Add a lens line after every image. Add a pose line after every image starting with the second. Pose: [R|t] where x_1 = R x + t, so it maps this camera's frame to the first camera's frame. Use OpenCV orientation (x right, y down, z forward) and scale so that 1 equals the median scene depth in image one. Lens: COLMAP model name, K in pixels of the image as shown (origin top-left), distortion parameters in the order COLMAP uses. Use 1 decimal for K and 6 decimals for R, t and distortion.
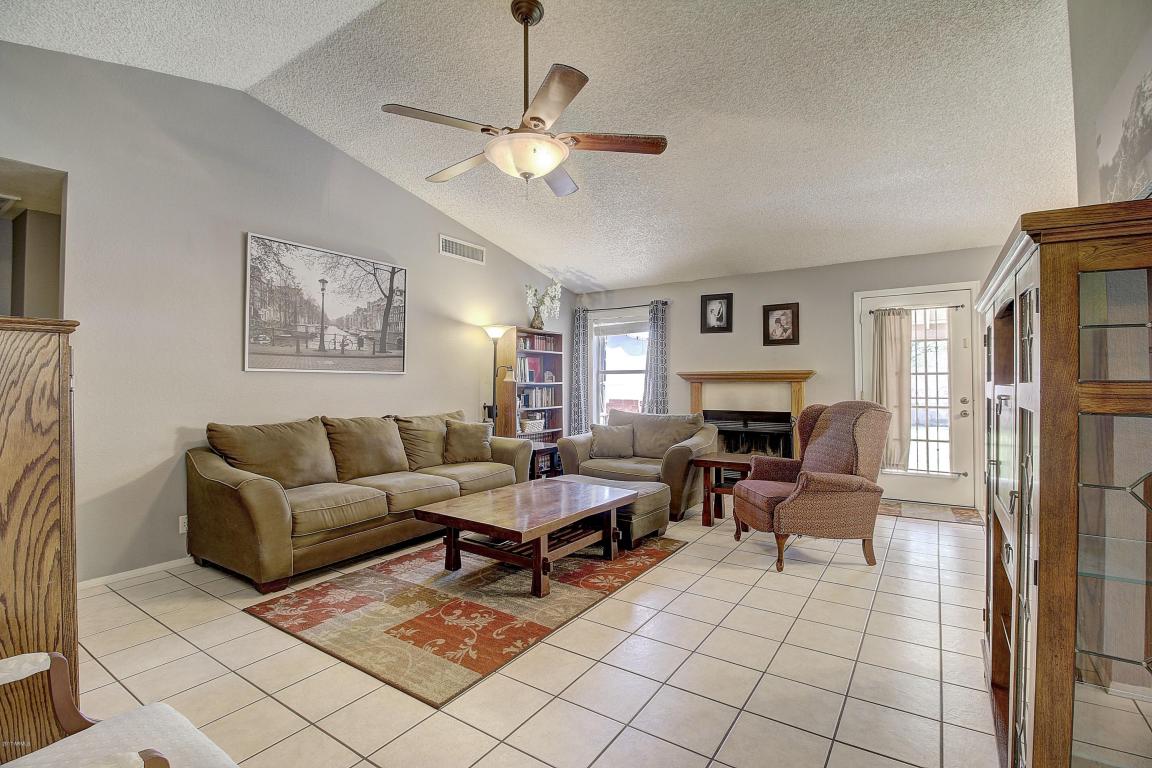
lens RADIAL K [[530.9, 0, 579.3], [0, 530.9, 379.3], [0, 0, 1]] dist [-0.011017, -0.003079]
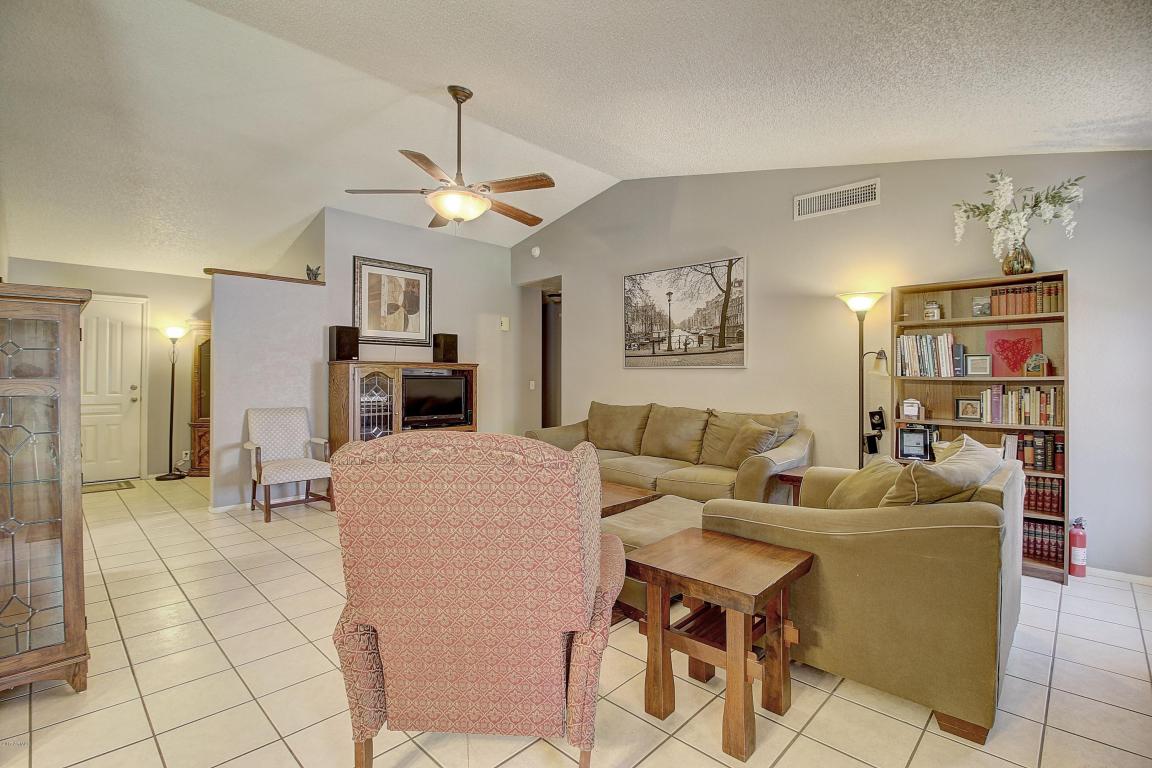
lens RADIAL K [[530.9, 0, 577.2], [0, 530.9, 379.8], [0, 0, 1]] dist [-0.011017, -0.003079]
pose [[-0.177327, 0.002167, -0.984150, 0.560018], [0.003619, 0.999992, 0.001550, 0.007975], [0.984145, -0.003287, -0.177334, 0.742303]]
